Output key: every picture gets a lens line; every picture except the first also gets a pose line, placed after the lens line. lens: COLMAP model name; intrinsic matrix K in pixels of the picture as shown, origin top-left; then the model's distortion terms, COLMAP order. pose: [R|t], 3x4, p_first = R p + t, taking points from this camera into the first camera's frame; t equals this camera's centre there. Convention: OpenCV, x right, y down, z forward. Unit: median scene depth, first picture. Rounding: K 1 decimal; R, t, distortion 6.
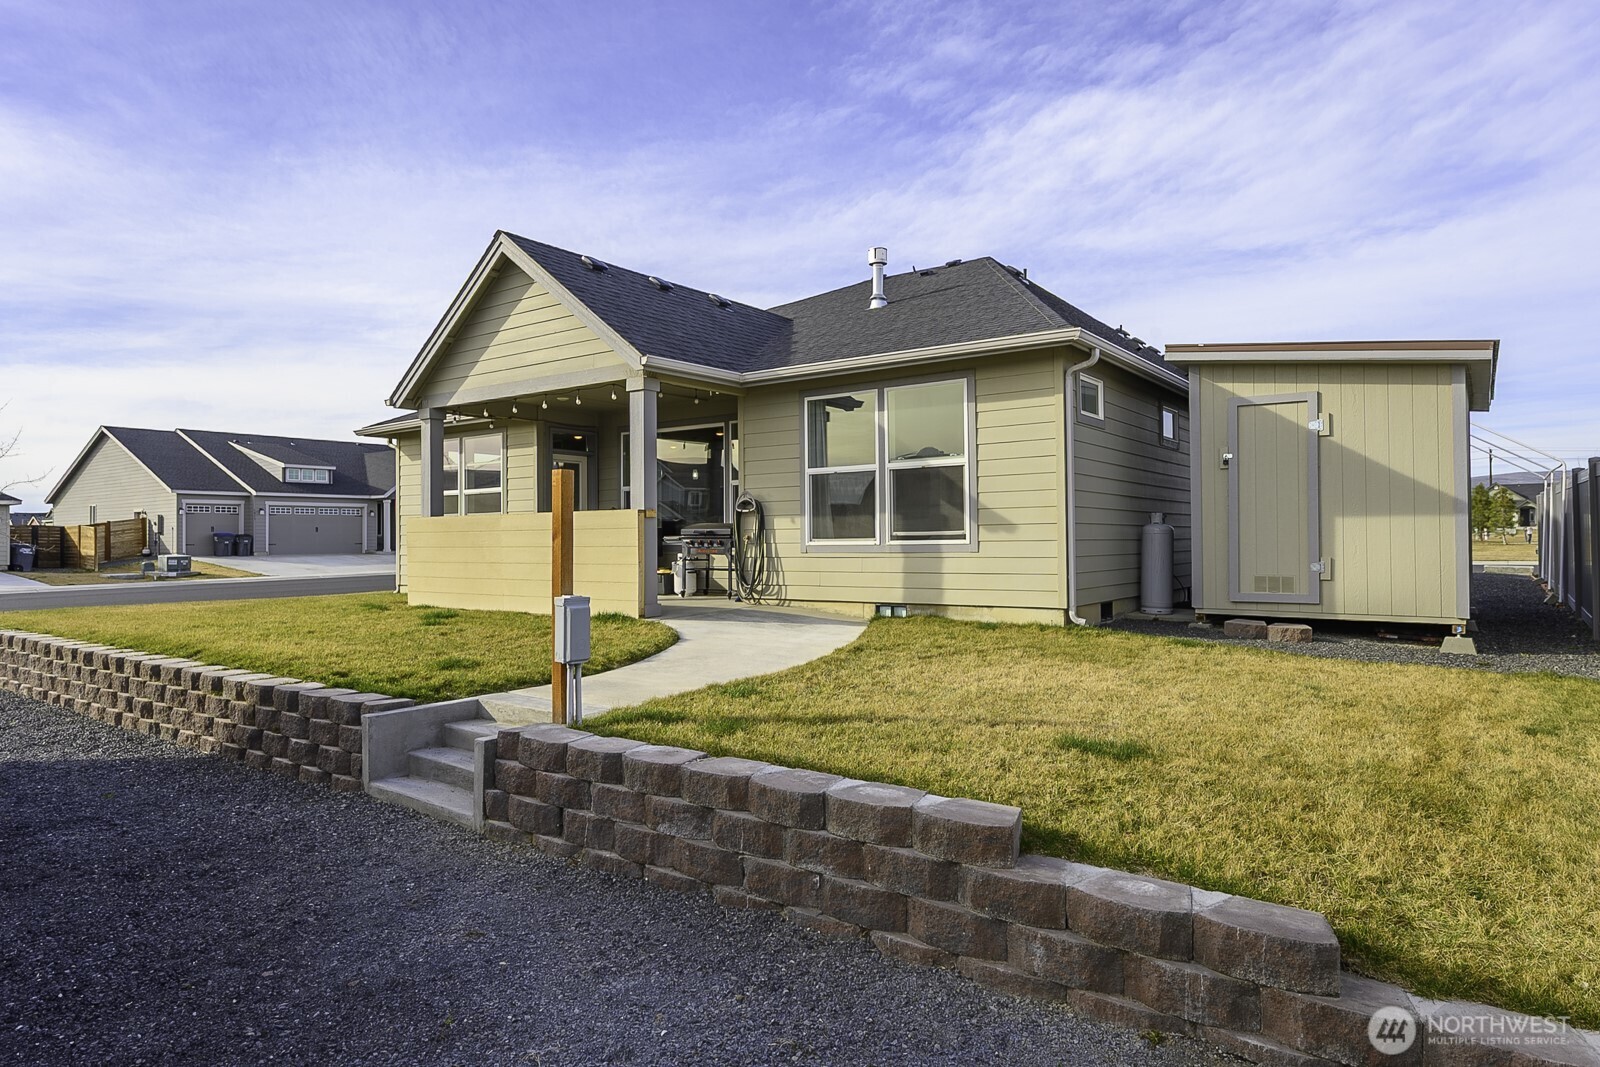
lens RADIAL K [[844.9, 0, 800.5], [0, 844.9, 515.6], [0, 0, 1]] dist [-0.043049, -0.000002]
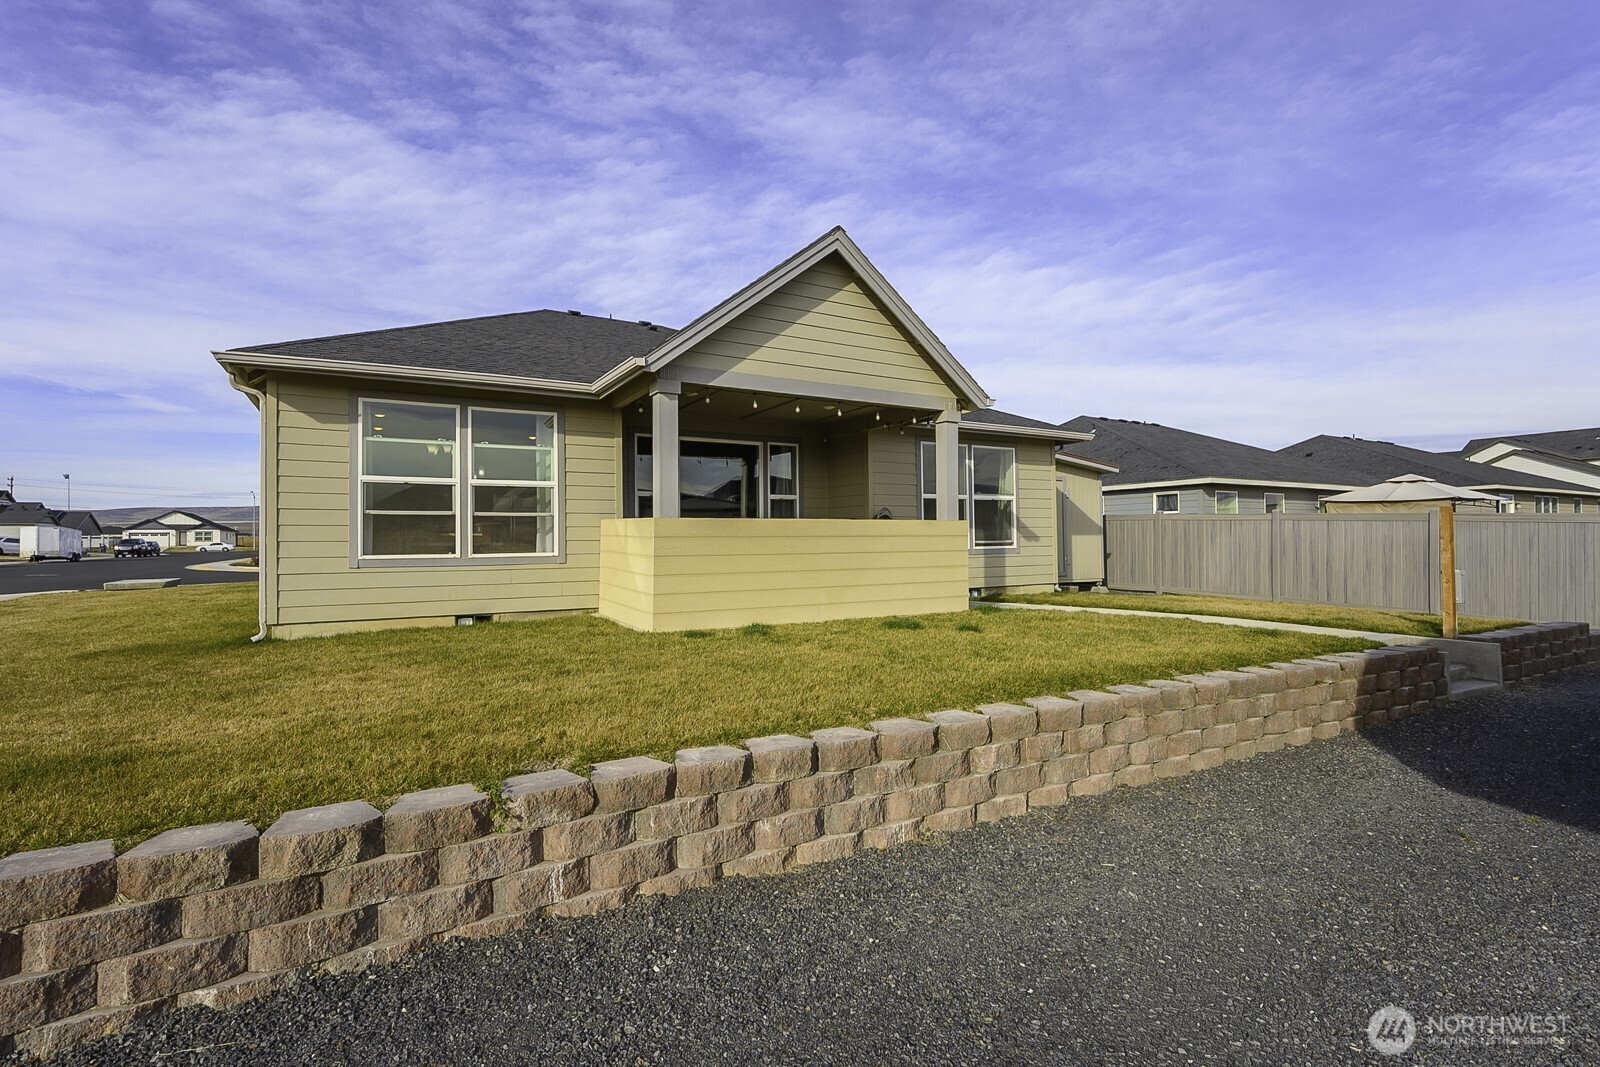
lens RADIAL K [[708.8, 0, 800.0], [0, 708.8, 533.5], [0, 0, 1]] dist [0.002664, -0.000027]
pose [[0.456823, 0.017522, 0.889385, -0.930510], [-0.010136, 0.999844, -0.014492, 0.022179], [-0.889500, -0.002394, 0.456929, 0.561301]]
